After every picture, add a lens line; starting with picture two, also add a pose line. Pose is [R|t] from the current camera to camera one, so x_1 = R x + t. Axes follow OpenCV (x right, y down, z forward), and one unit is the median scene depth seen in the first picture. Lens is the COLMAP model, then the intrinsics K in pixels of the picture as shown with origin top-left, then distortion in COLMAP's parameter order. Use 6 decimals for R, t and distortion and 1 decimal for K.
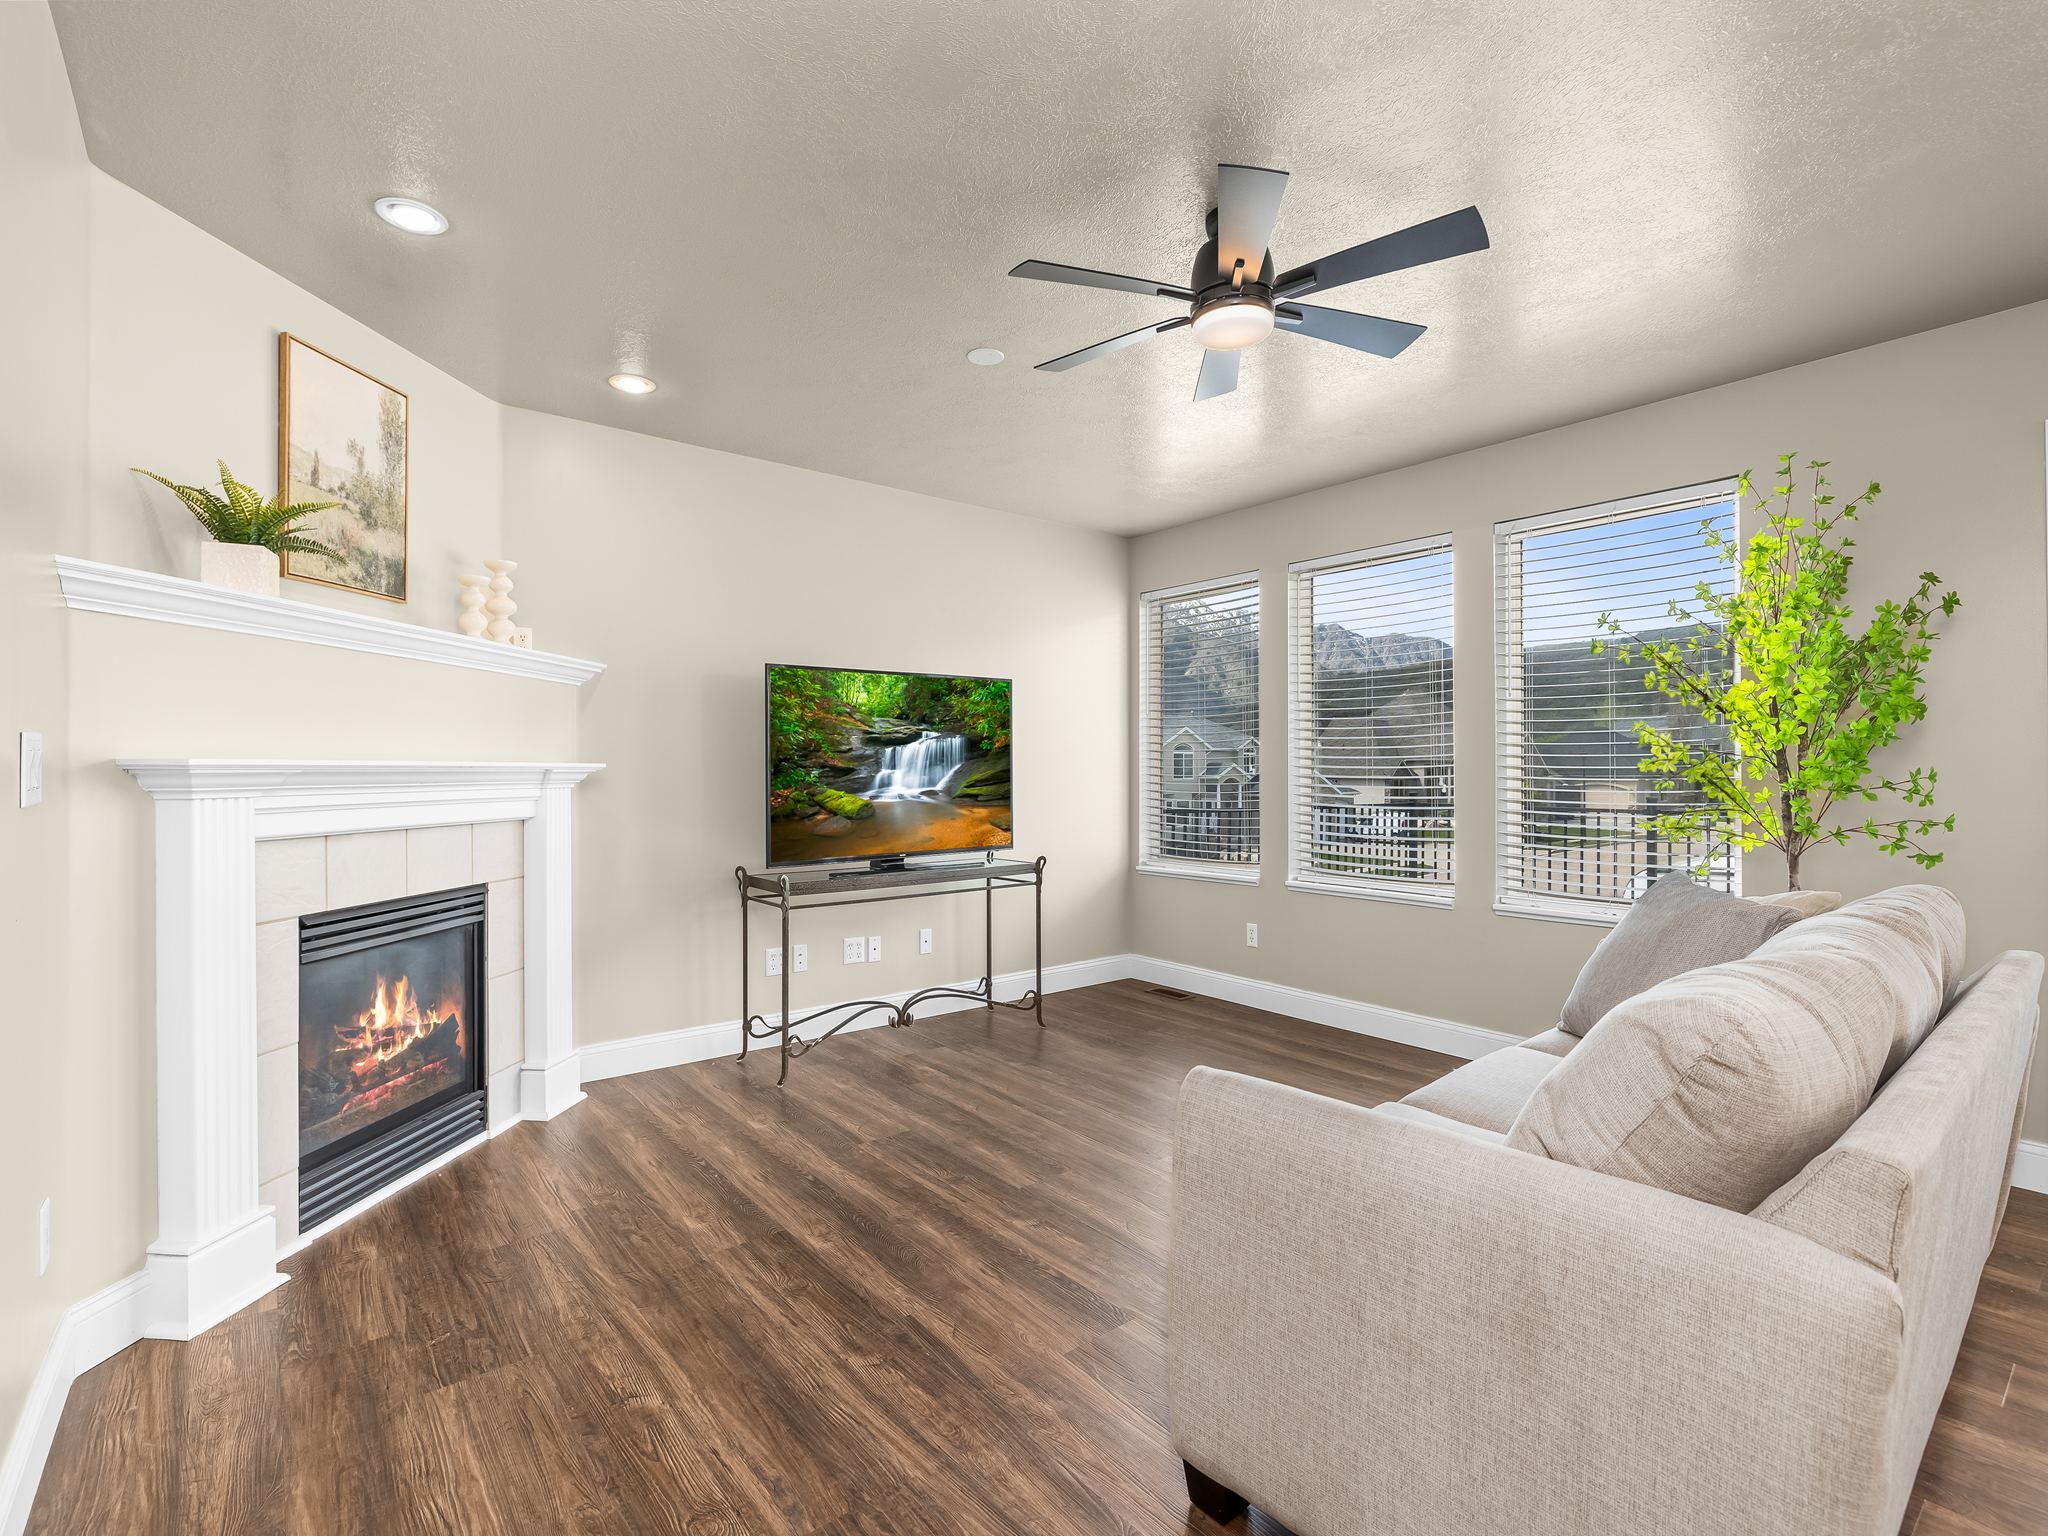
lens RADIAL K [[942.4, 0, 1043.0], [0, 942.4, 764.0], [0, 0, 1]] dist [-0.034645, 0.000643]
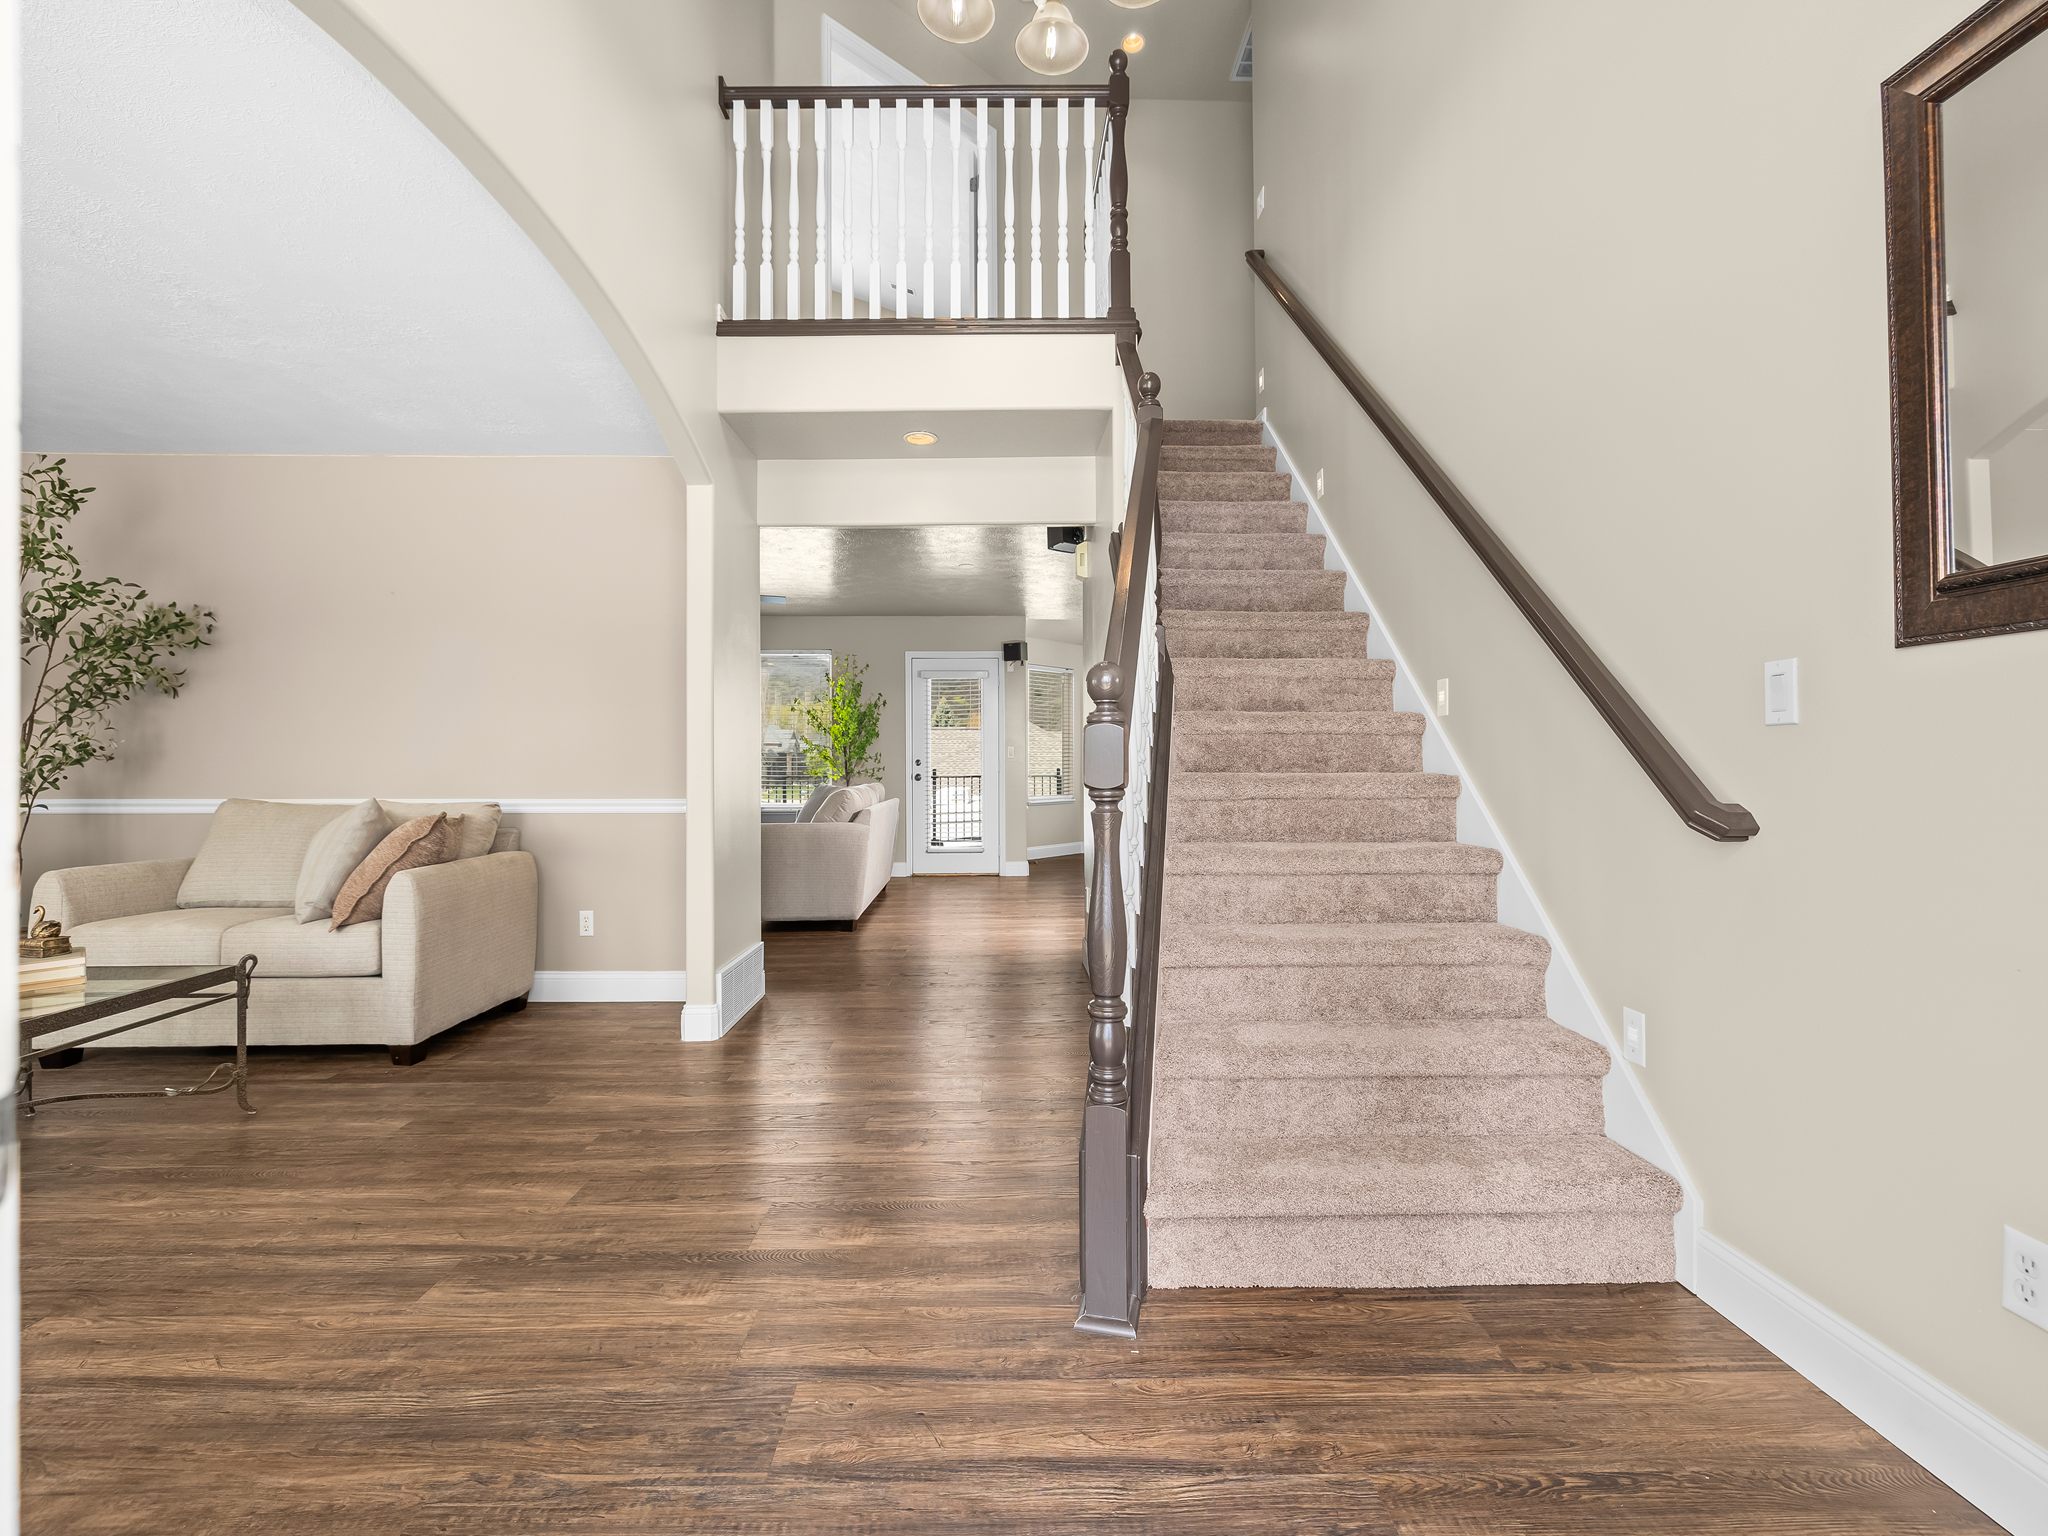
lens RADIAL K [[869.1, 0, 1007.8], [0, 869.1, 760.2], [0, 0, 1]] dist [-0.000470, 0.000979]
pose [[0.622854, 0.004188, 0.782327, -1.169730], [-0.001608, 0.999990, -0.004073, 0.044655], [-0.782337, 0.001279, 0.622855, -1.286675]]
